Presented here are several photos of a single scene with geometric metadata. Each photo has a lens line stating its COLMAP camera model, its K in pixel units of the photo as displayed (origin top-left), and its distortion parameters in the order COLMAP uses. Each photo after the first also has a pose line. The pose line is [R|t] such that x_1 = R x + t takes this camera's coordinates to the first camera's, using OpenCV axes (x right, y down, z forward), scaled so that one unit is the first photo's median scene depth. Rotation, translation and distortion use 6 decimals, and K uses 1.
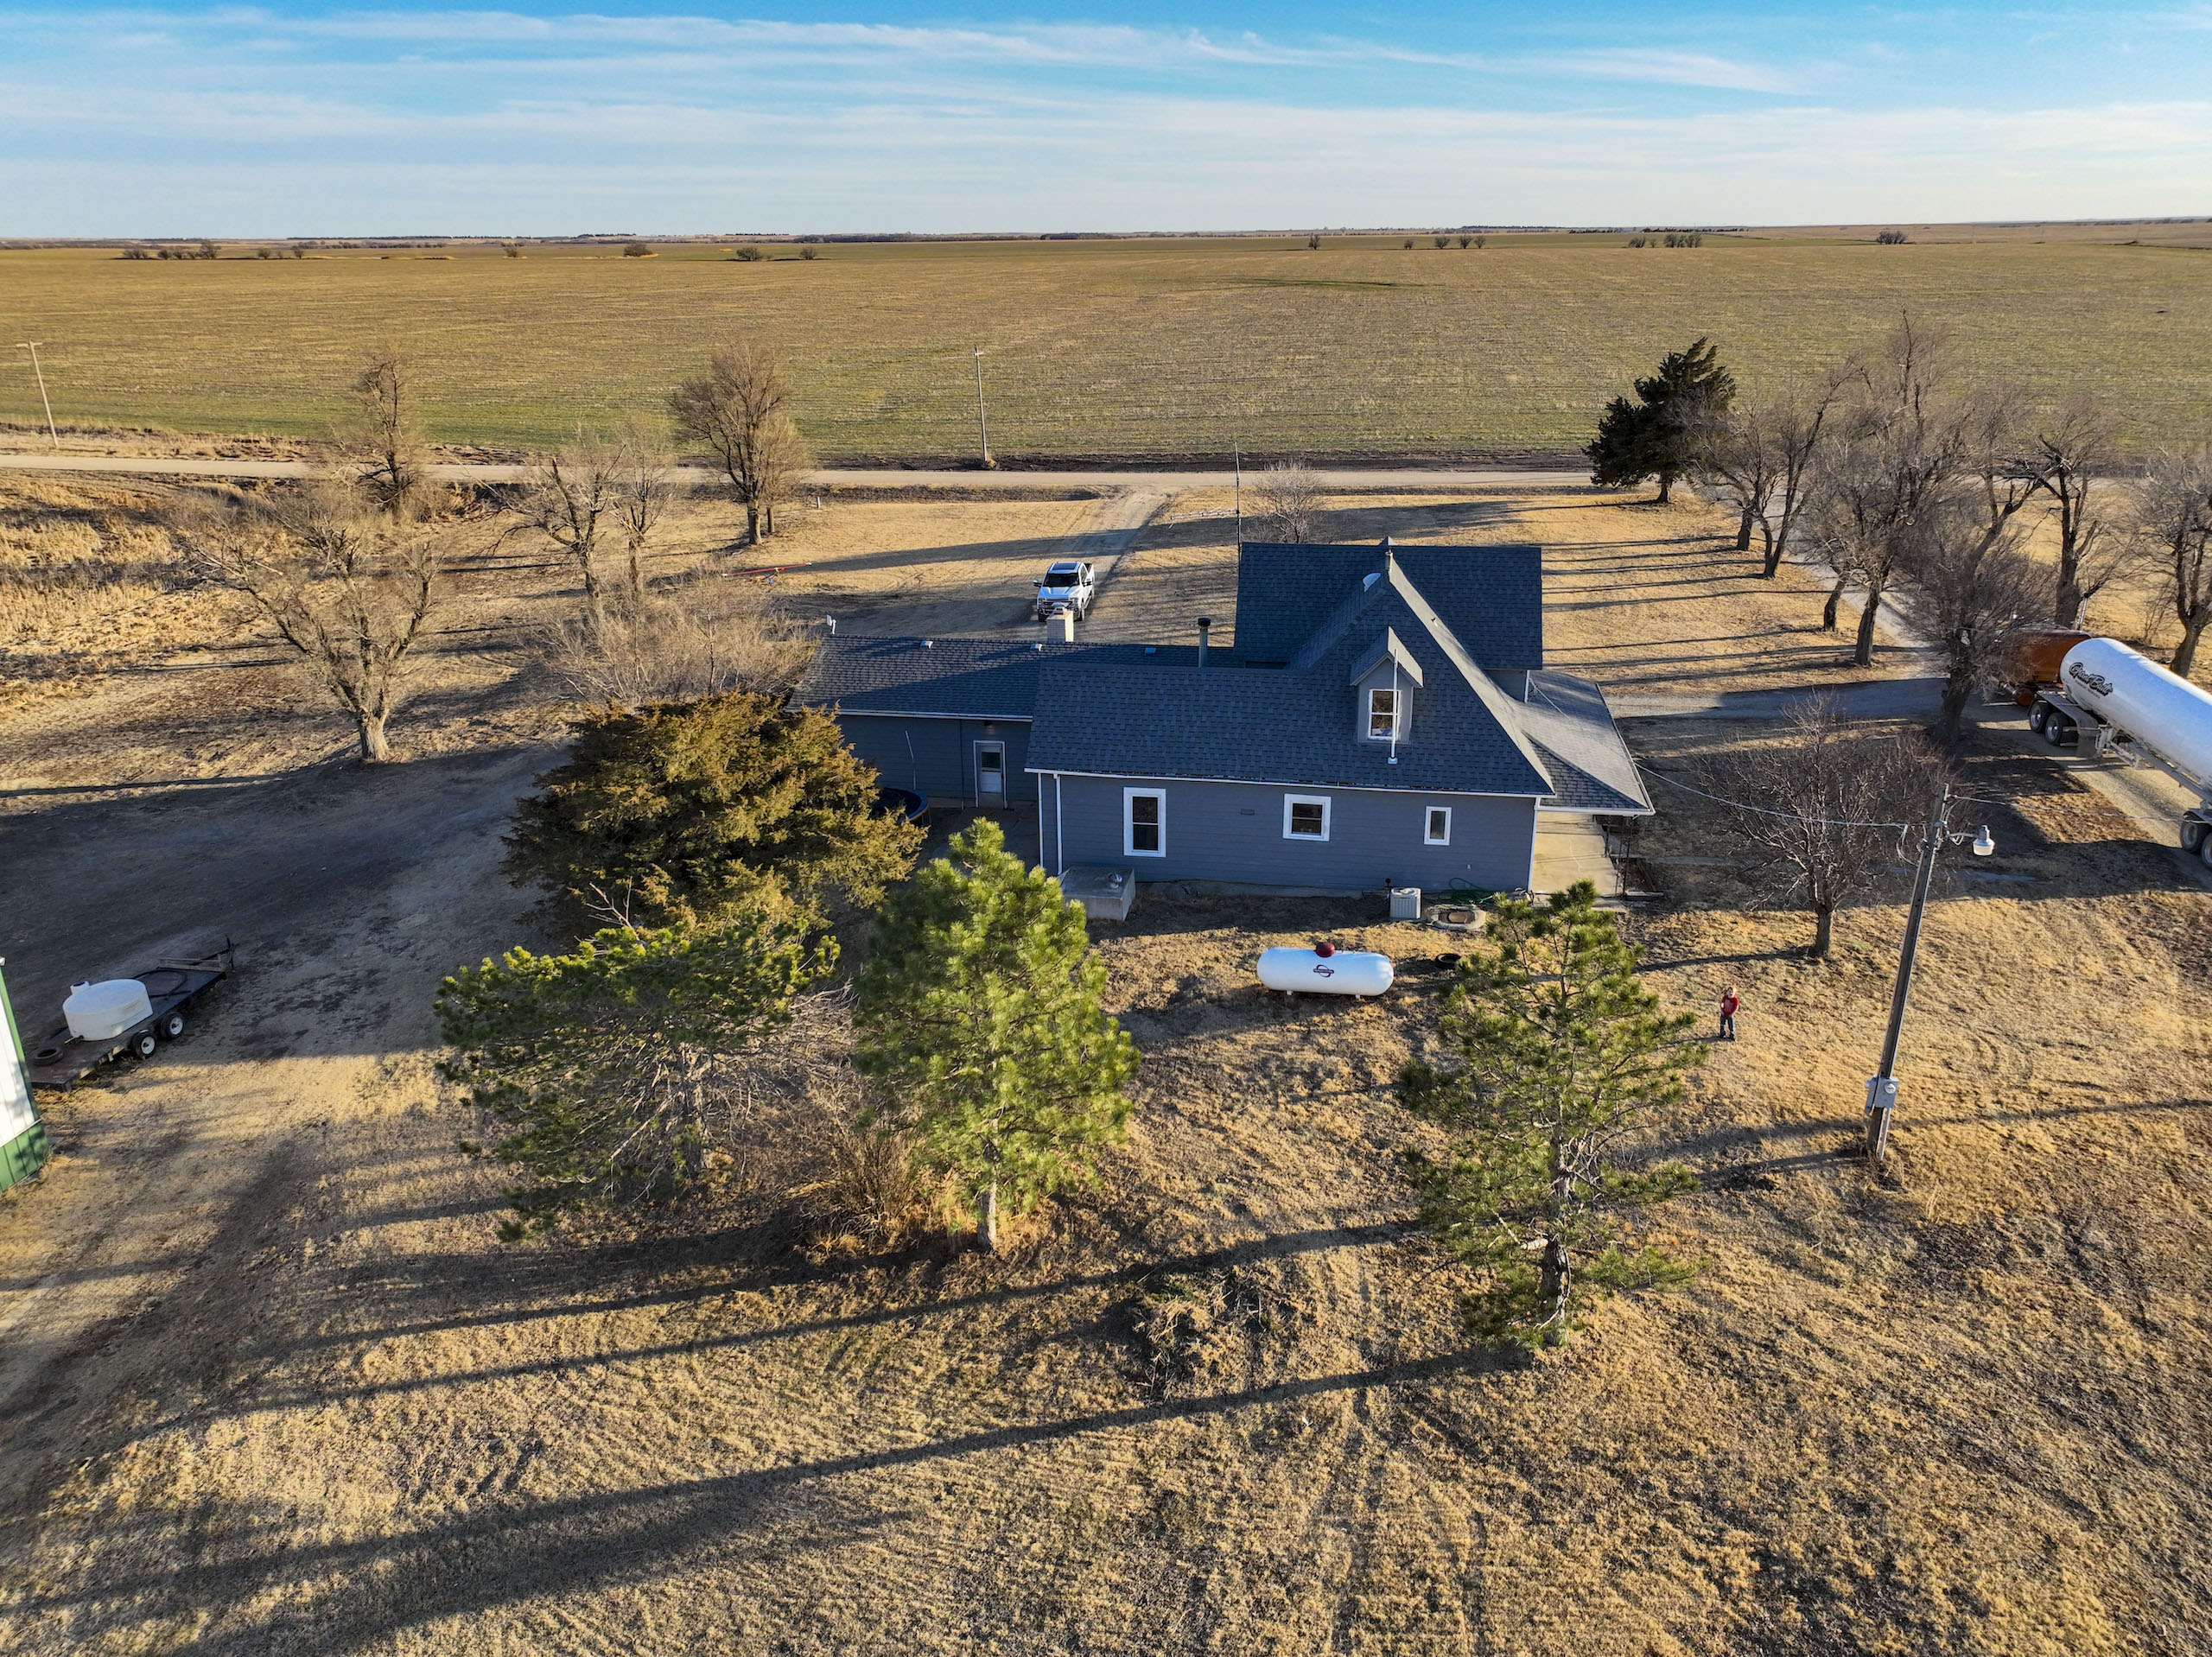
lens RADIAL K [[1612.1, 0, 1112.3], [0, 1612.1, 822.4], [0, 0, 1]] dist [-0.001552, 0.019987]
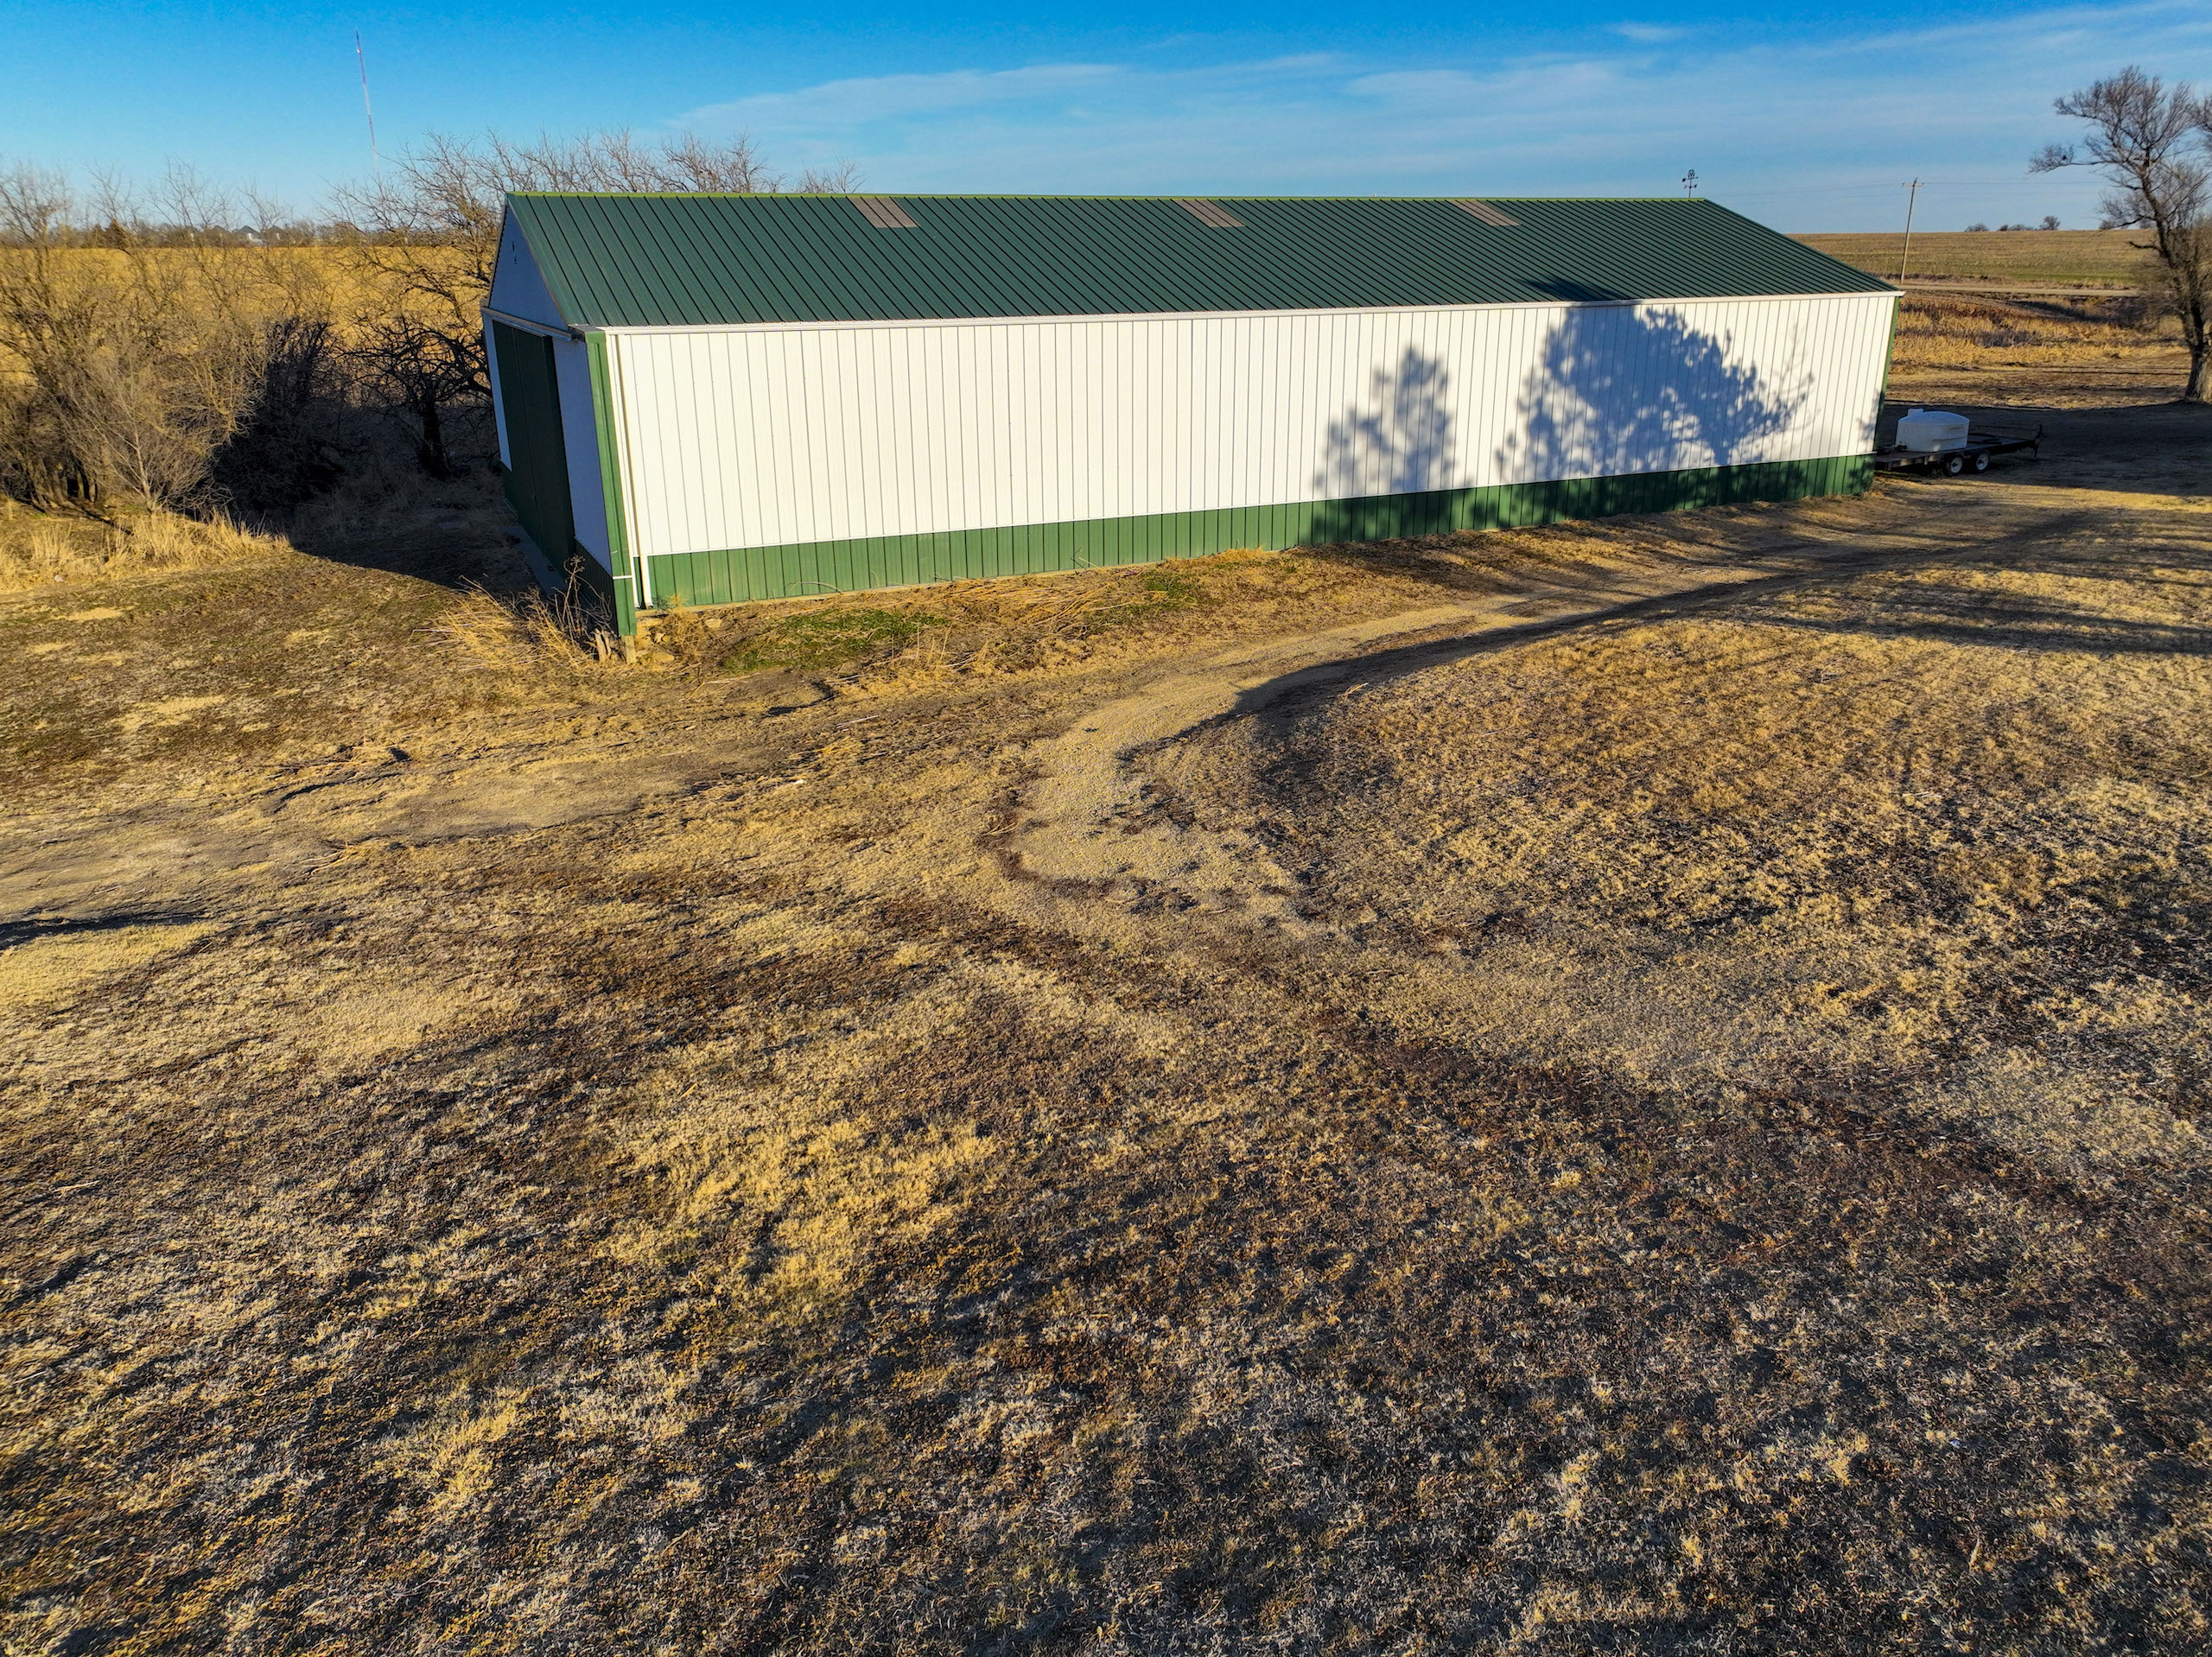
lens RADIAL K [[1612.1, 0, 1112.3], [0, 1612.1, 822.4], [0, 0, 1]] dist [-0.001552, 0.019987]
pose [[0.555123, 0.291341, -0.779076, 0.003510], [-0.283596, 0.946821, 0.151997, 0.152271], [0.781928, 0.136566, 0.608225, -0.033515]]
